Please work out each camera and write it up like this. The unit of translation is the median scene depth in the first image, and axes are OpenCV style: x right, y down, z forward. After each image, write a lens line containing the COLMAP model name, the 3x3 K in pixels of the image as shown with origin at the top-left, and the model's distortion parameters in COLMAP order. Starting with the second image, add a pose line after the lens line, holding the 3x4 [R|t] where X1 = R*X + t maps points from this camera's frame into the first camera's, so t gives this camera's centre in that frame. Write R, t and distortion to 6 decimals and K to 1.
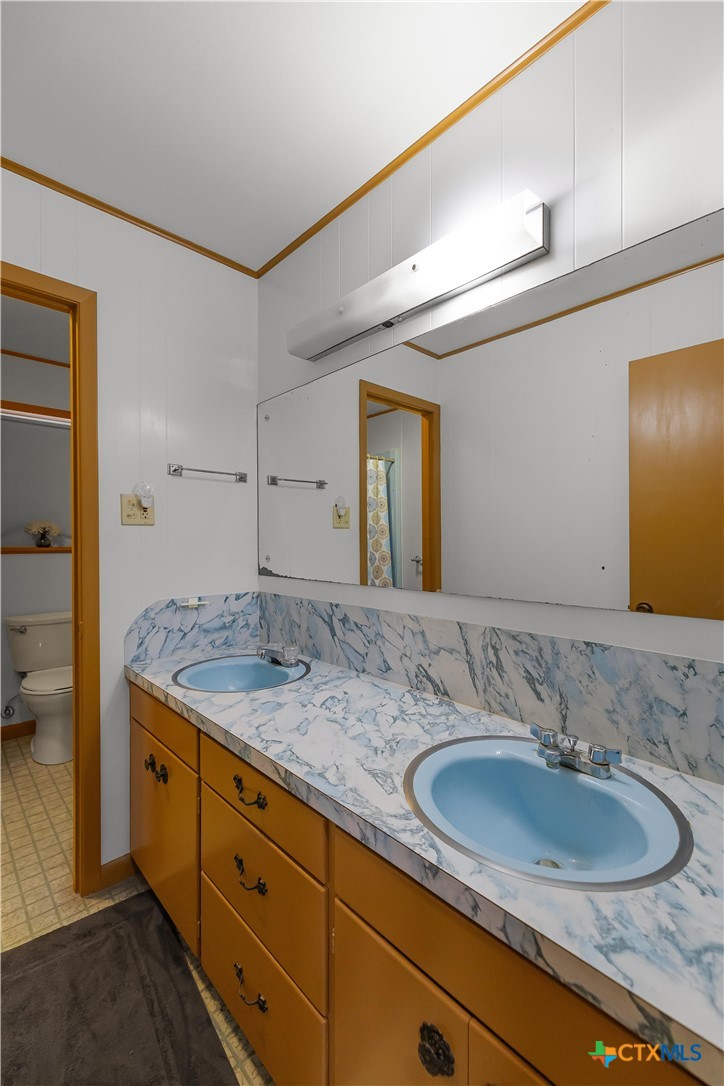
lens RADIAL K [[465.2, 0, 385.8], [0, 465.2, 543.0], [0, 0, 1]] dist [0.000705, -0.006090]
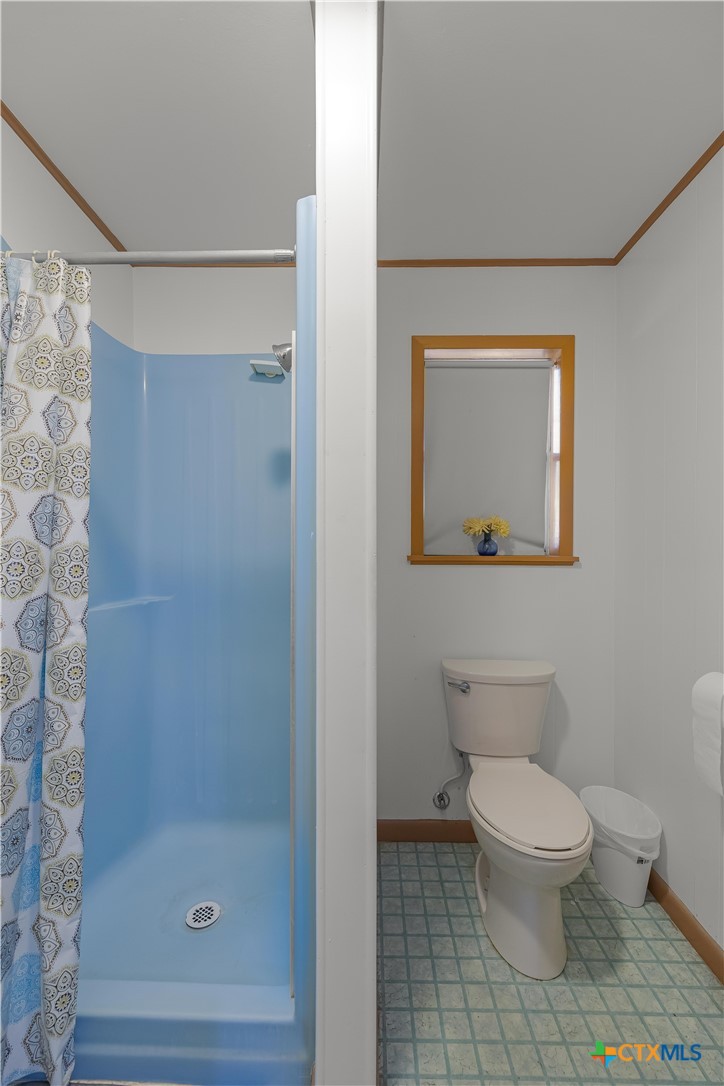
lens RADIAL K [[472.1, 0, 367.1], [0, 472.1, 538.5], [0, 0, 1]] dist [-0.077623, 0.030835]
pose [[0.711709, 0.001794, -0.702472, -0.735802], [-0.006451, 0.999971, -0.003982, -0.019812], [0.702445, 0.007366, 0.711700, 0.772956]]
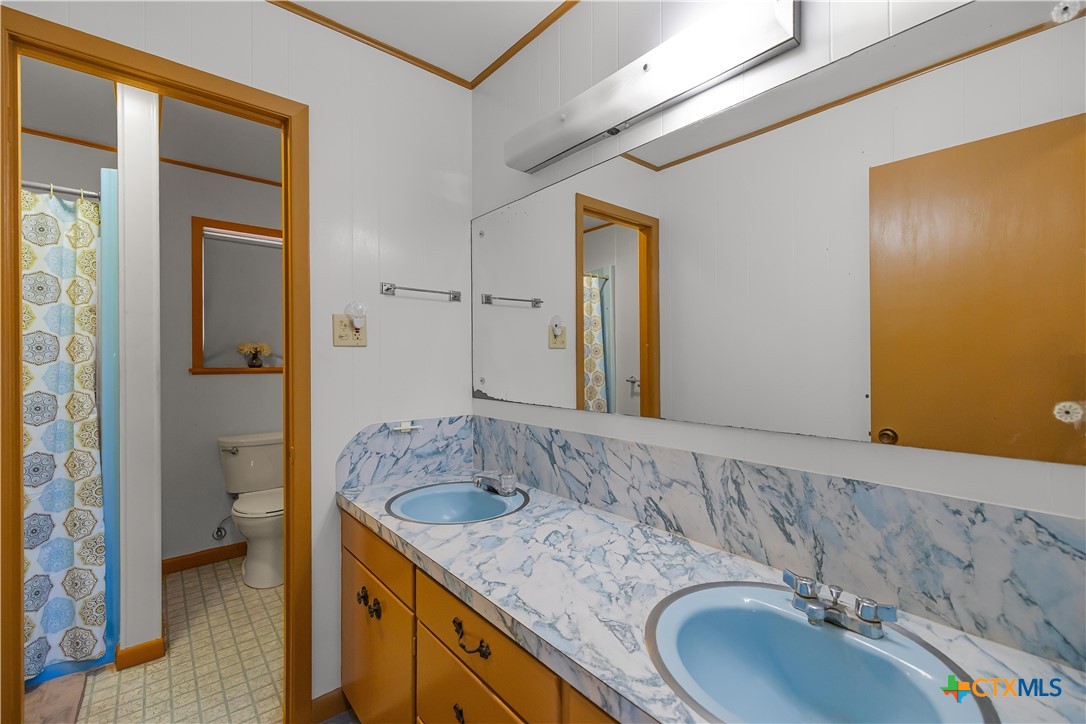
lens RADIAL K [[465.2, 0, 568.7], [0, 465.2, 357.7], [0, 0, 1]] dist [0.000705, -0.006090]
pose [[0.999083, -0.001092, -0.042793, -0.042546], [0.000857, 0.999984, -0.005505, -0.010157], [0.042799, 0.005463, 0.999069, 0.061854]]
